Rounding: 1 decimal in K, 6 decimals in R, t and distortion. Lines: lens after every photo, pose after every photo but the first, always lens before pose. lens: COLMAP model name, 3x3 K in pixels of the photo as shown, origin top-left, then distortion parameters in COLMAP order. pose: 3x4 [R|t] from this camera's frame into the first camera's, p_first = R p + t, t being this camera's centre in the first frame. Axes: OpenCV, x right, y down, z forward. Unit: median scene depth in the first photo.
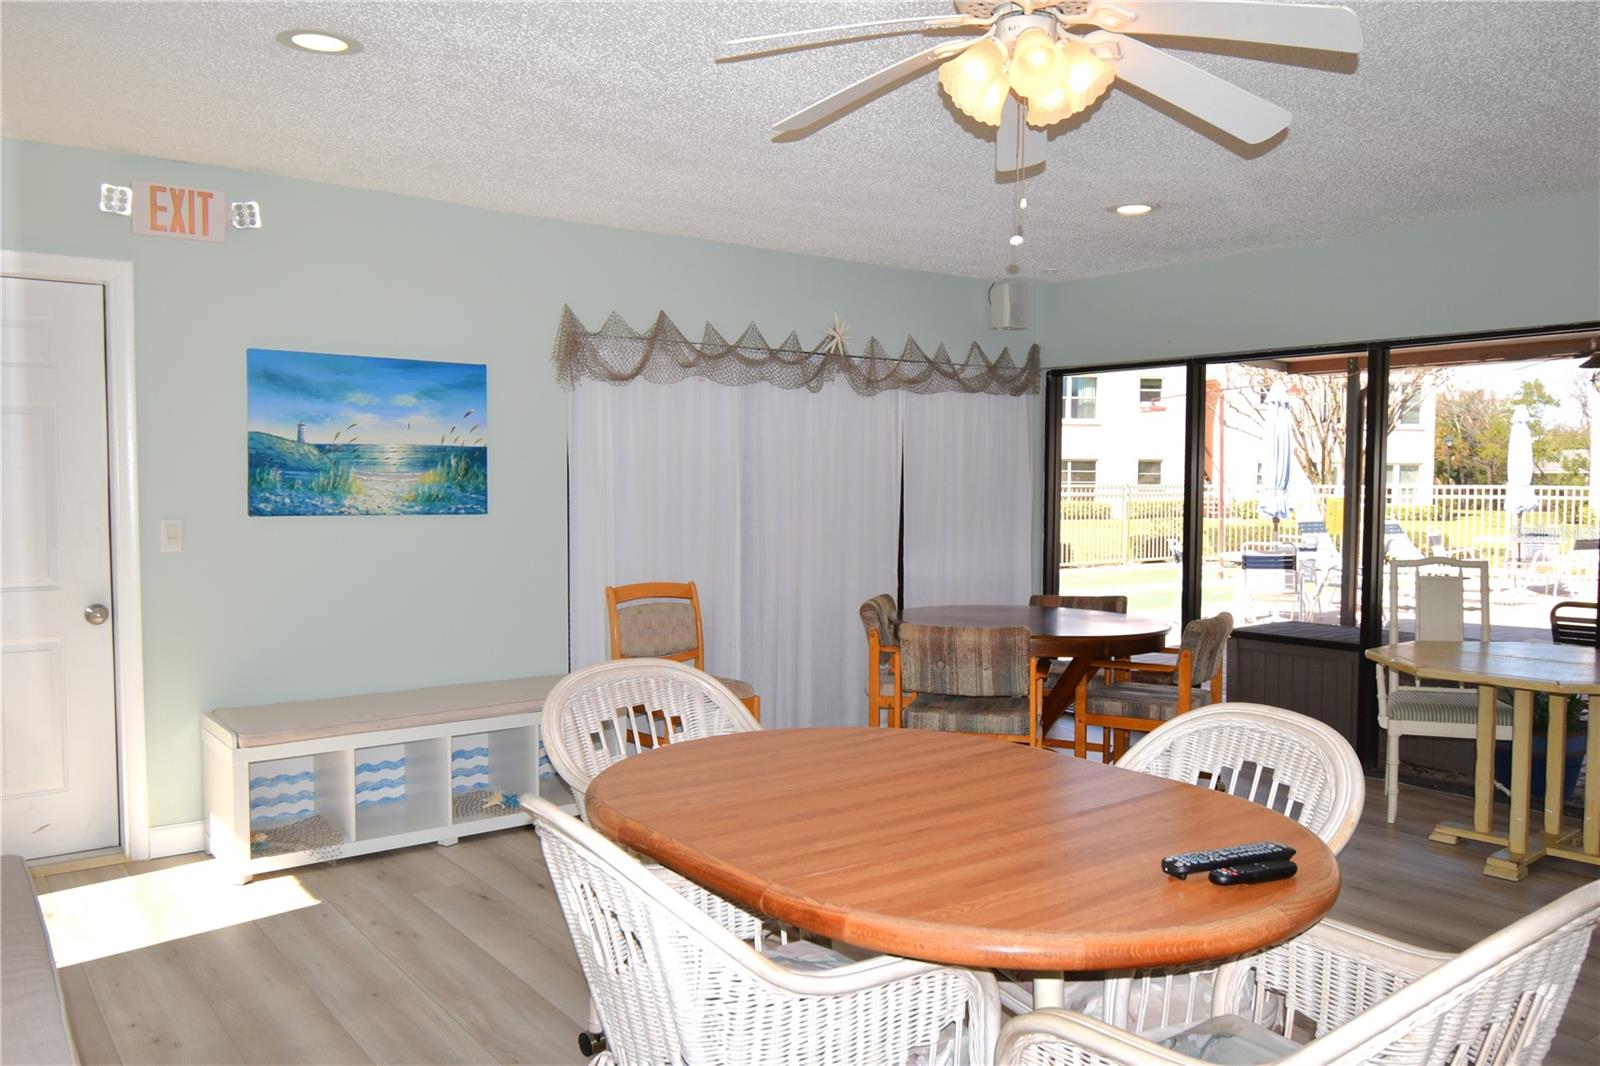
lens RADIAL K [[1166.5, 0, 800.0], [0, 1166.5, 533.0], [0, 0, 1]] dist [-0.002027, -0.006267]
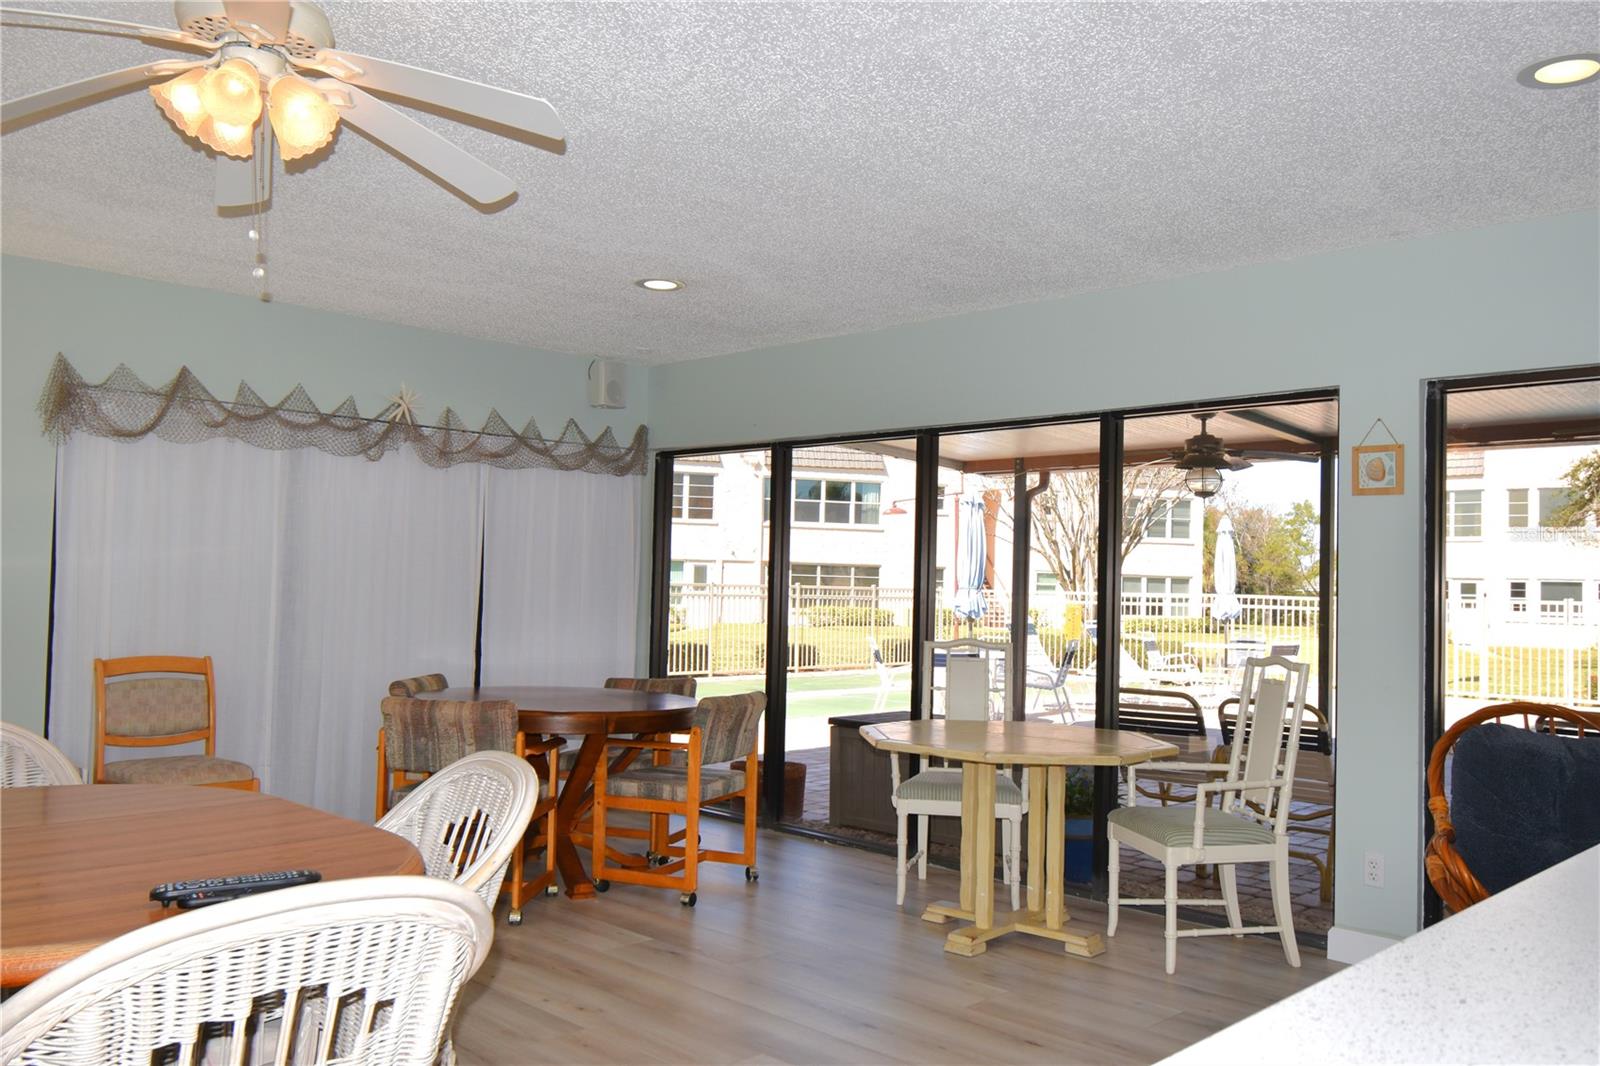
lens RADIAL K [[1212.8, 0, 800.0], [0, 1212.8, 539.6], [0, 0, 1]] dist [0.010356, -0.035923]
pose [[0.989131, 0.026885, 0.144555, 0.215819], [-0.014547, 0.996211, -0.085739, 0.023709], [-0.146313, 0.082704, 0.985775, -0.024891]]
